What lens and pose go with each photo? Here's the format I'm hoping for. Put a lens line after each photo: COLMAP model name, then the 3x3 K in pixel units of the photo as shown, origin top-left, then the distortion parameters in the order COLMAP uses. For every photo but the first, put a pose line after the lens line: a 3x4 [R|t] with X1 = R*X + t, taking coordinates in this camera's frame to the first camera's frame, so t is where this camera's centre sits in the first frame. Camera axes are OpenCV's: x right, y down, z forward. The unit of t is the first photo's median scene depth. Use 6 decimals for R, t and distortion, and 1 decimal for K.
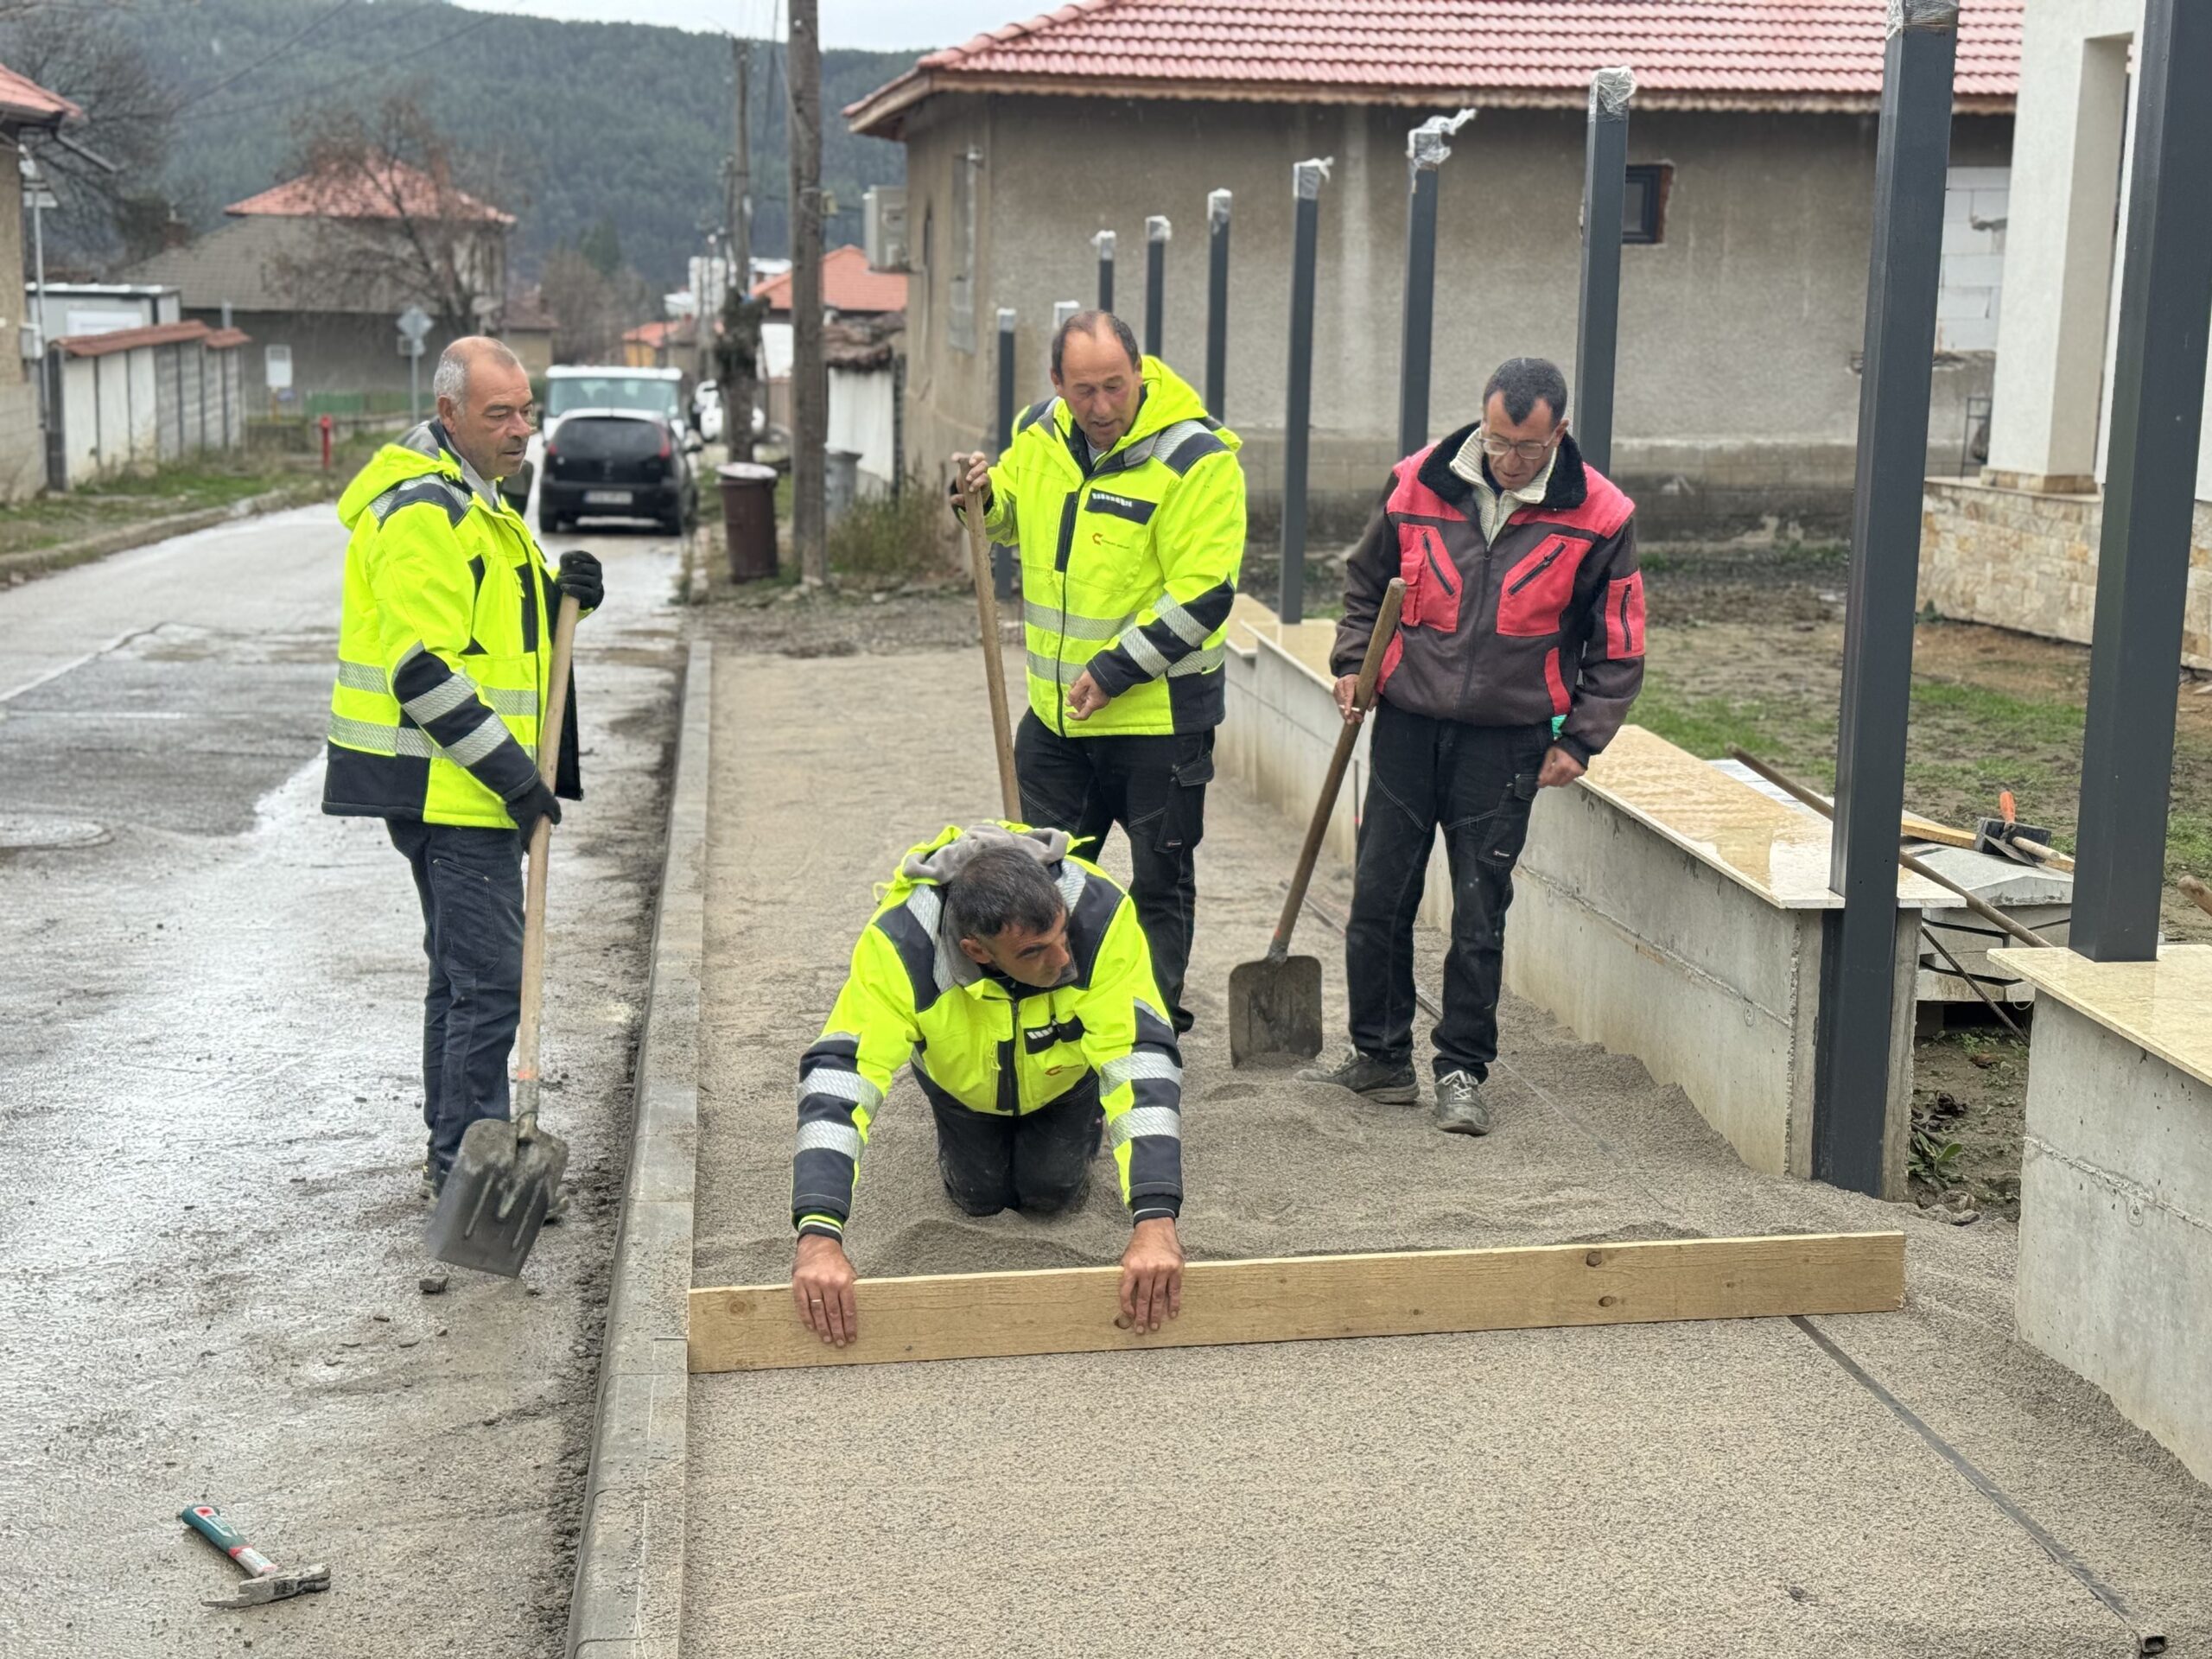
lens RADIAL K [[2955.0, 0, 1106.0], [0, 2955.0, 829.5], [0, 0, 1]] dist [0.229214, -0.483150]
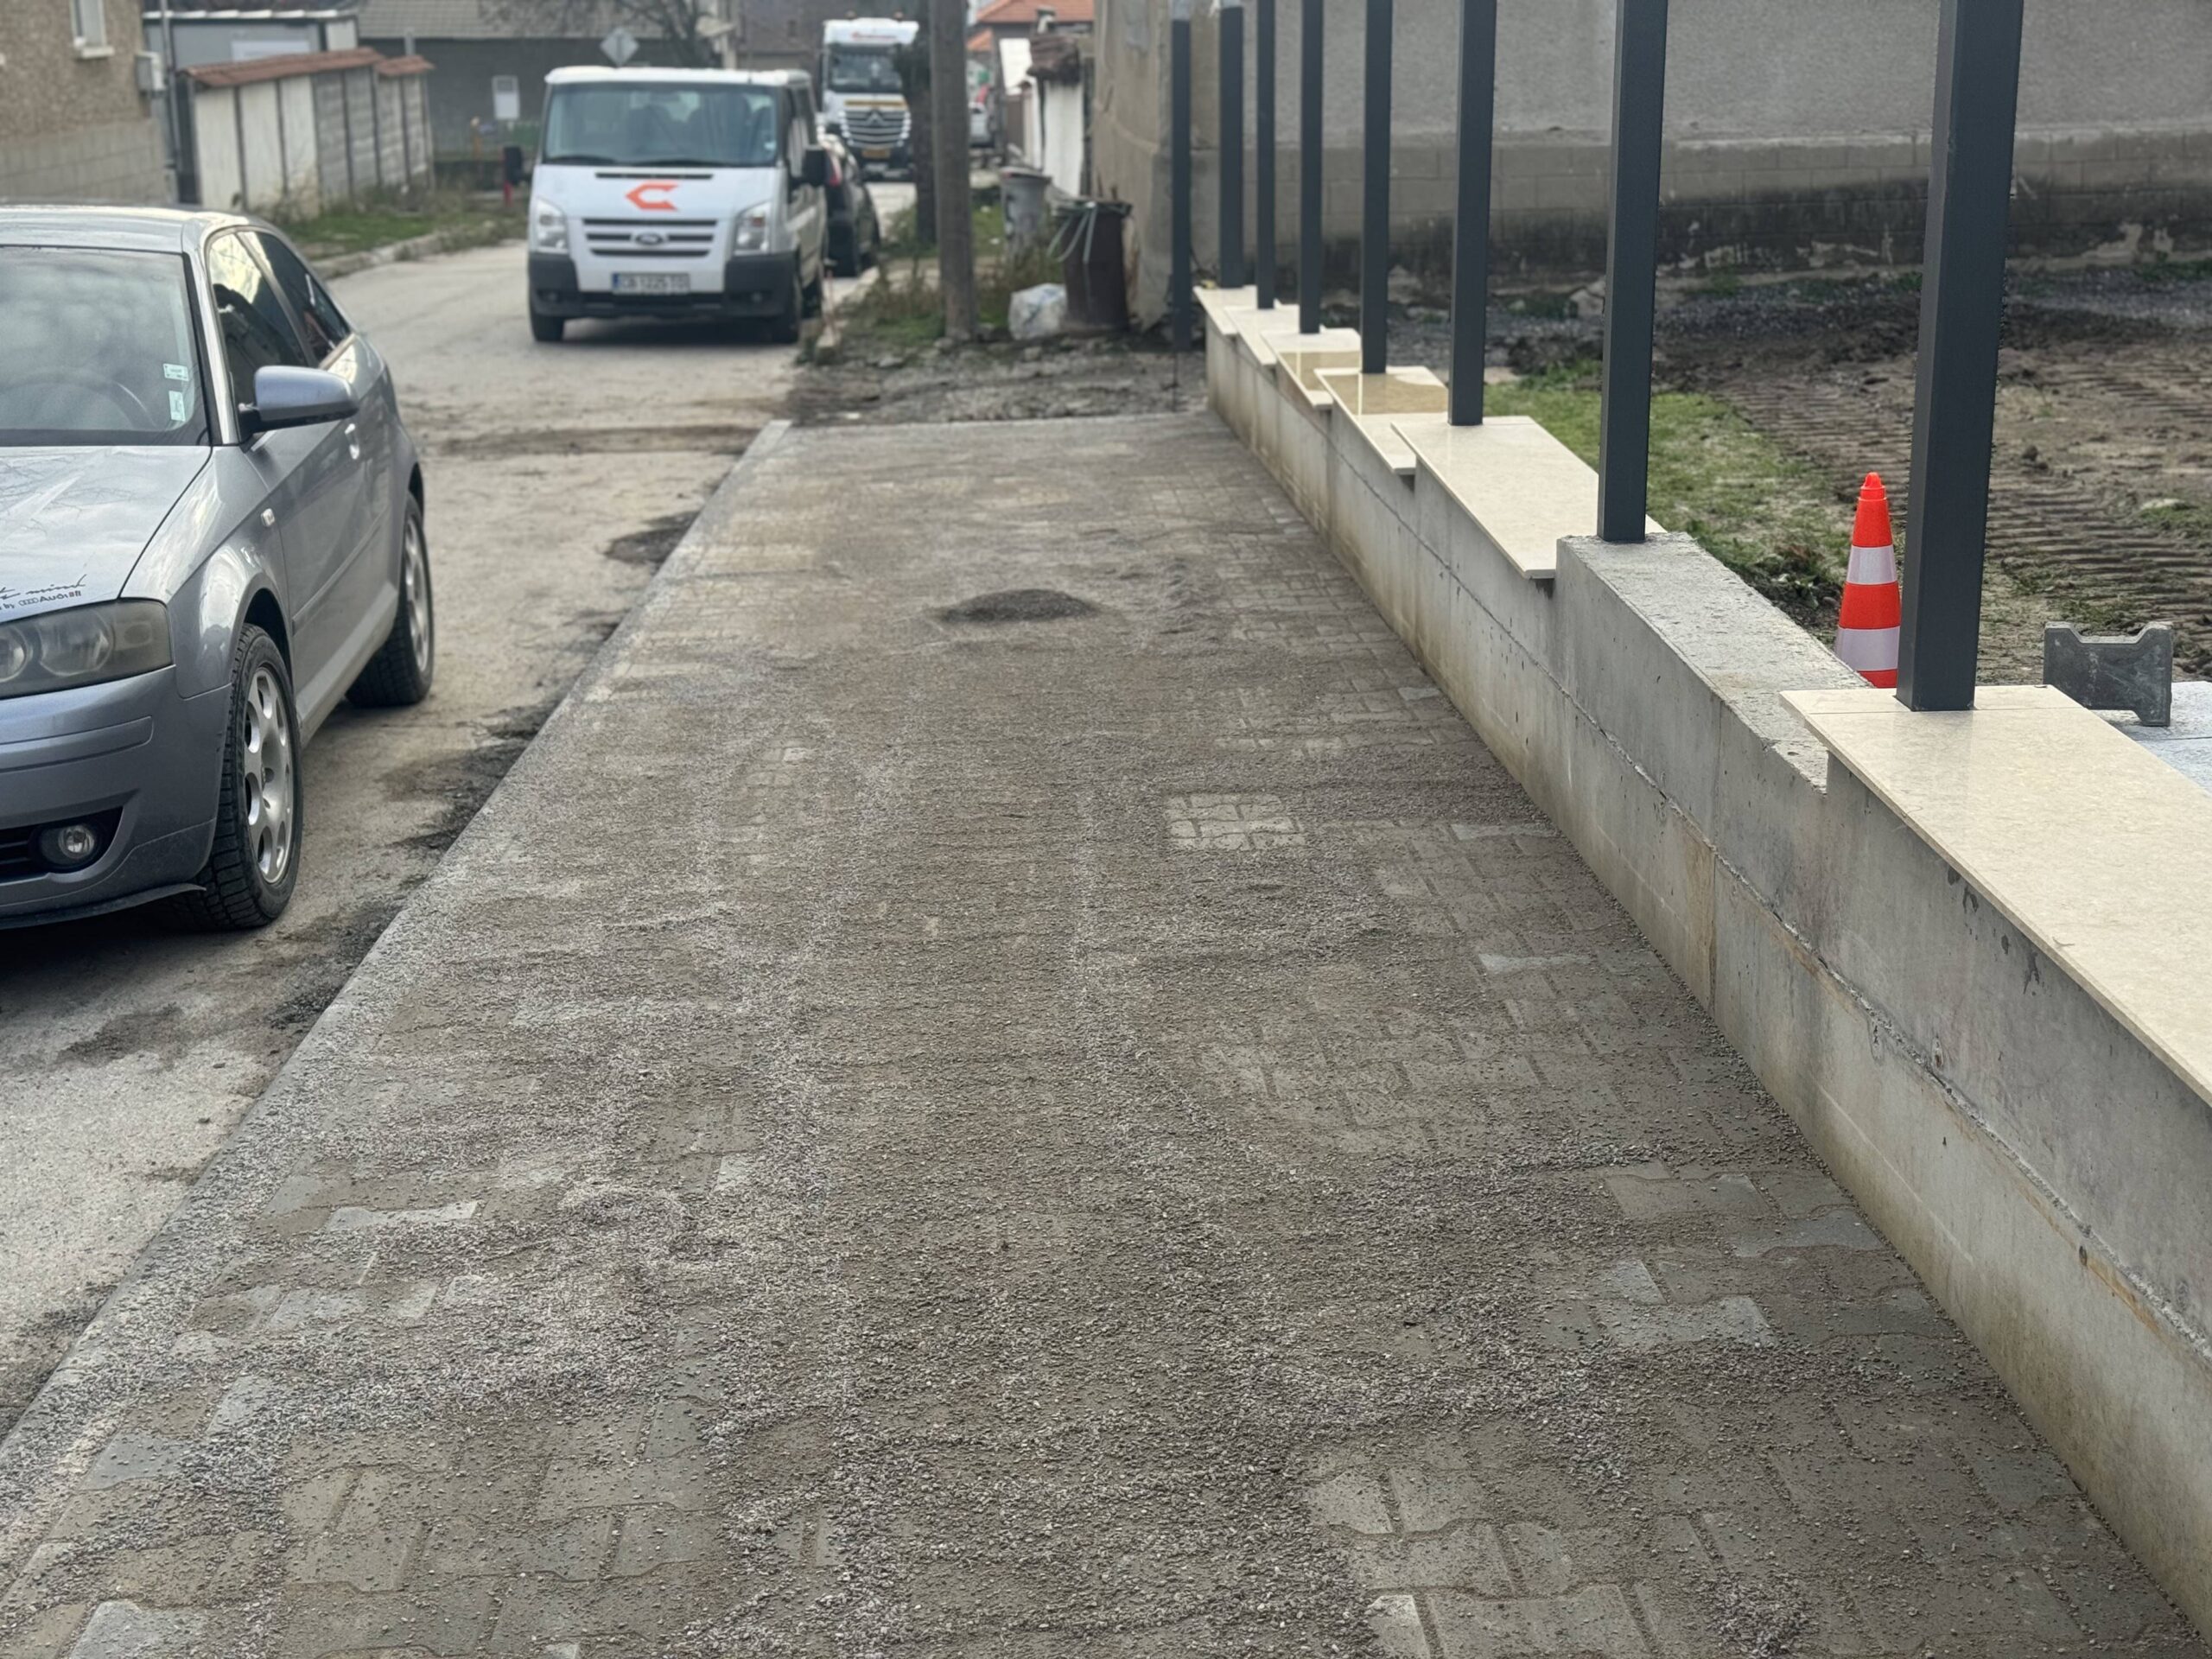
lens RADIAL K [[2955.0, 0, 1106.0], [0, 2955.0, 829.5], [0, 0, 1]] dist [0.229214, -0.483150]
pose [[0.995778, -0.003575, -0.091730, 0.020782], [0.011874, 0.995862, 0.090095, -0.019417], [0.091028, -0.090803, 0.991700, 0.154561]]
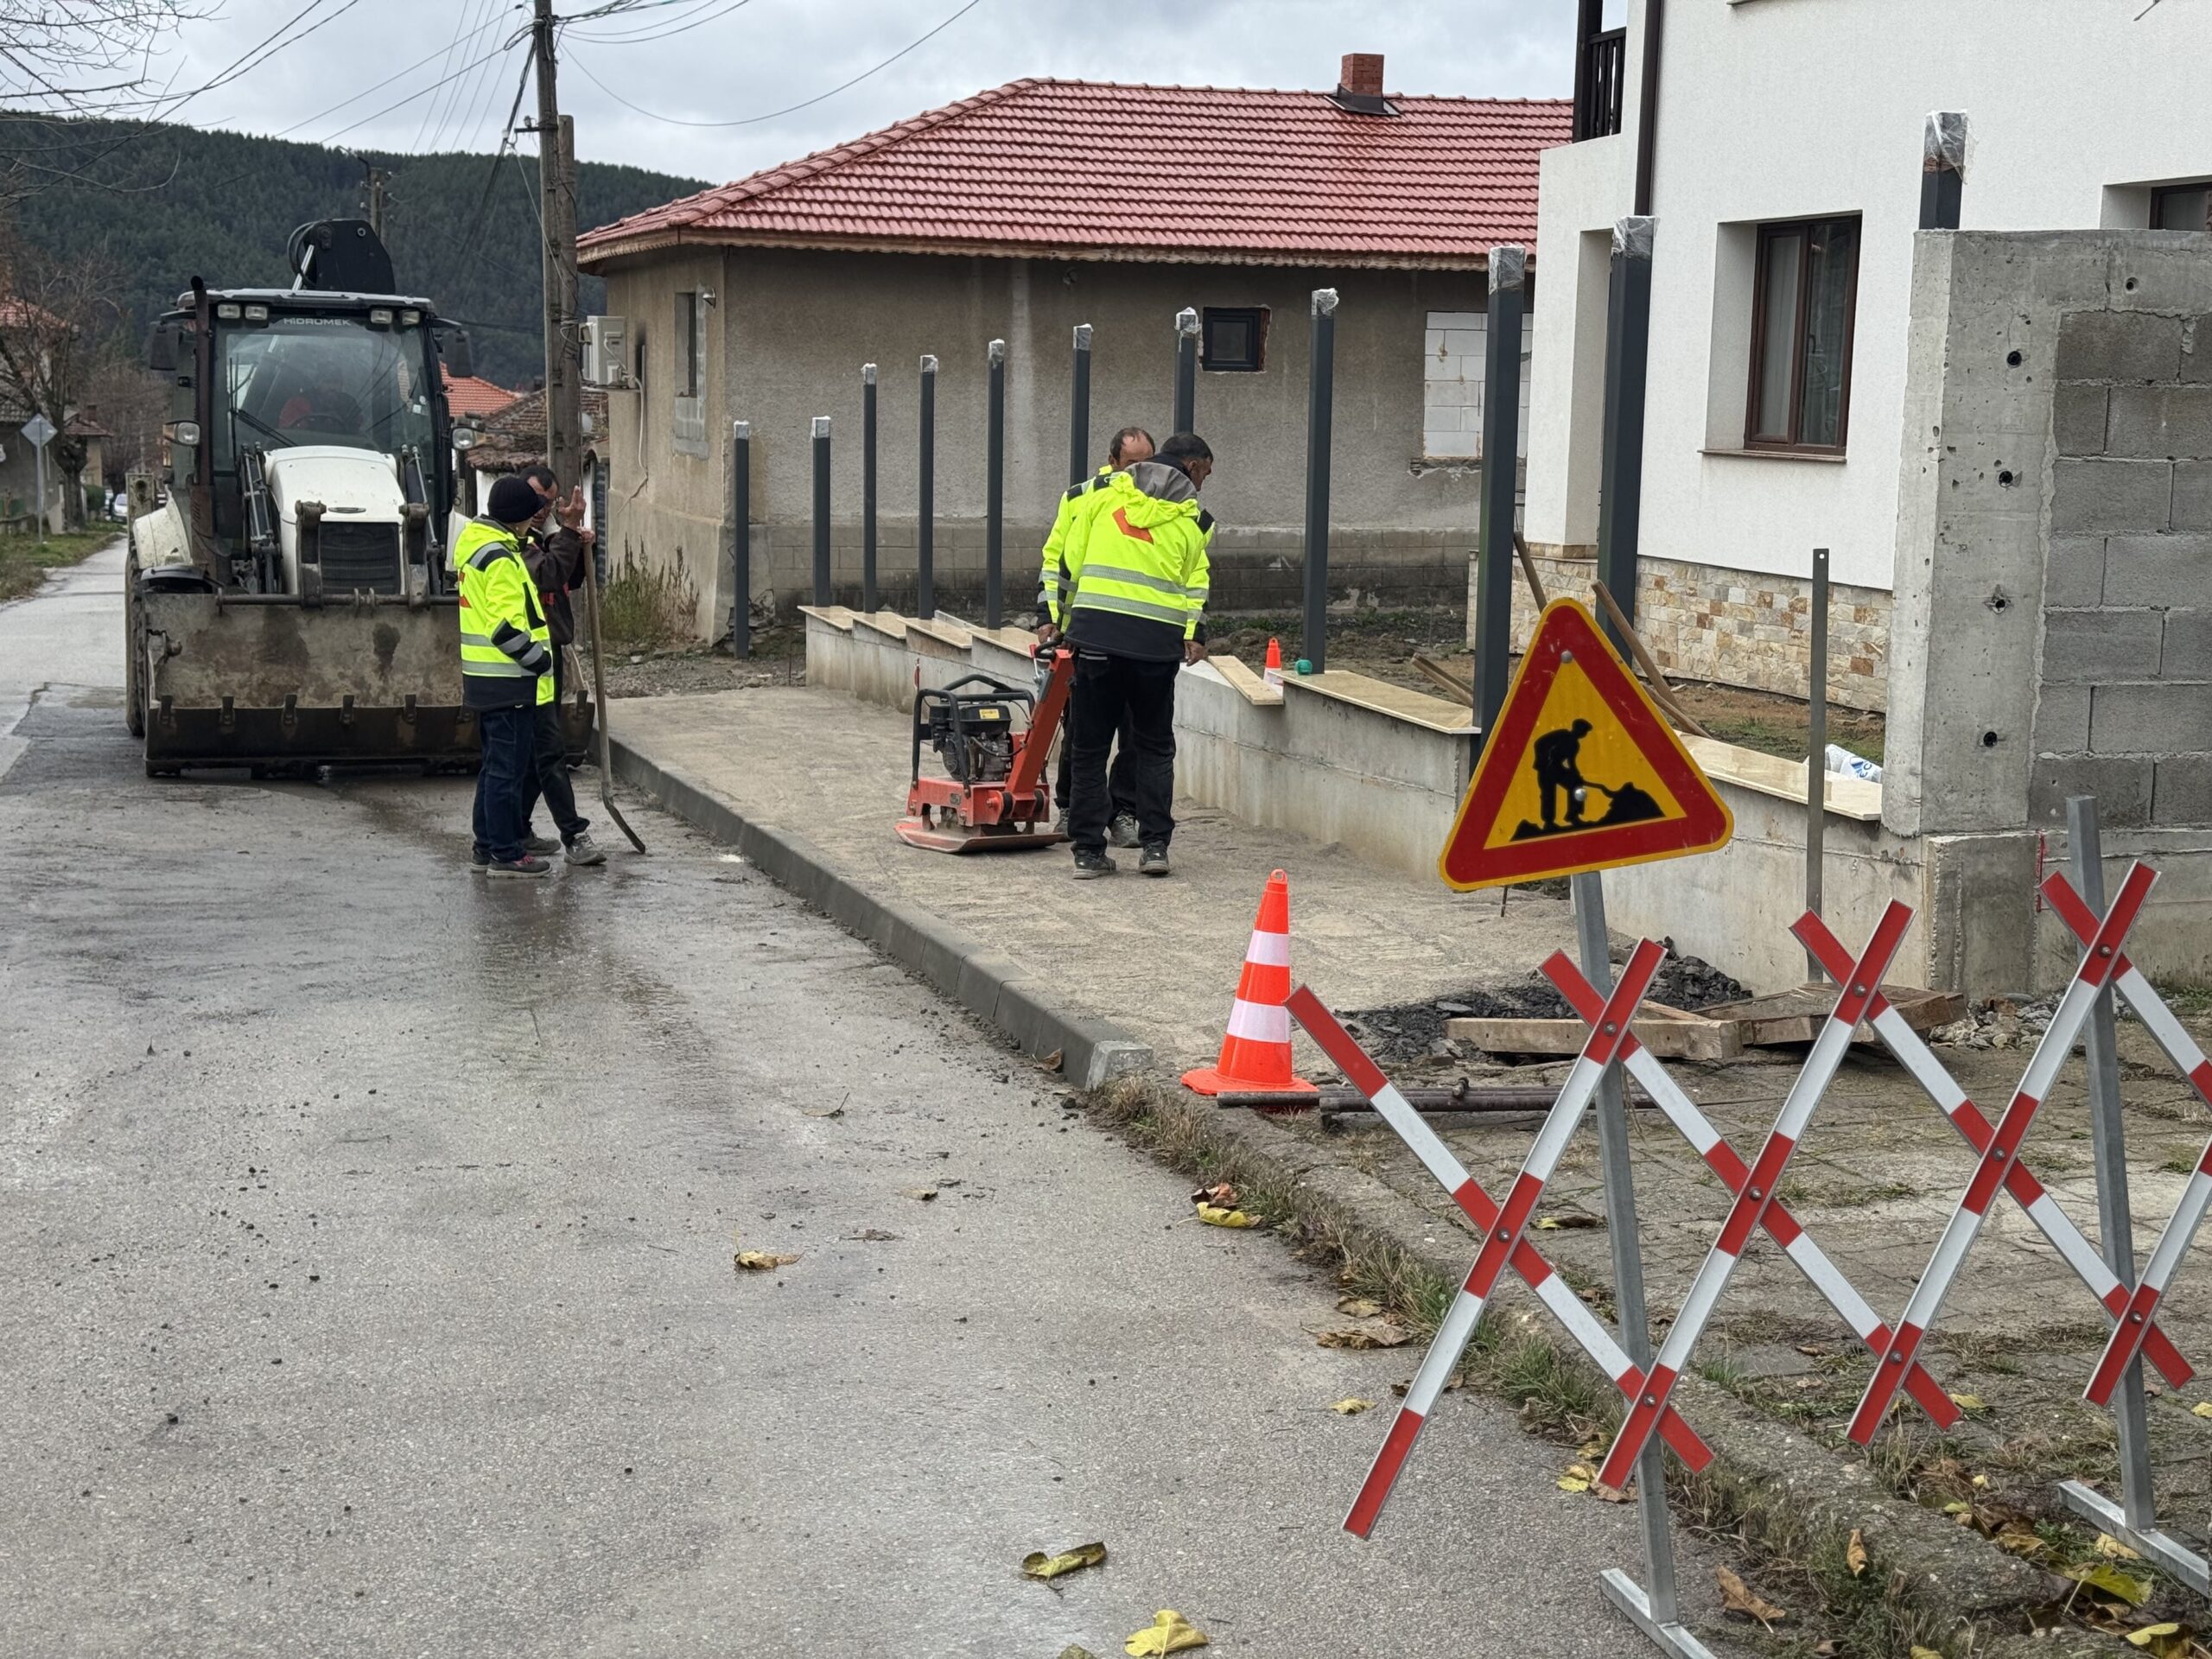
lens RADIAL K [[2955.0, 0, 1106.0], [0, 2955.0, 829.5], [0, 0, 1]] dist [0.229214, -0.483150]
pose [[0.988648, -0.022849, 0.148500, -0.069440], [0.028114, 0.999045, -0.033458, 0.036253], [-0.147594, 0.037253, 0.988346, -0.213642]]
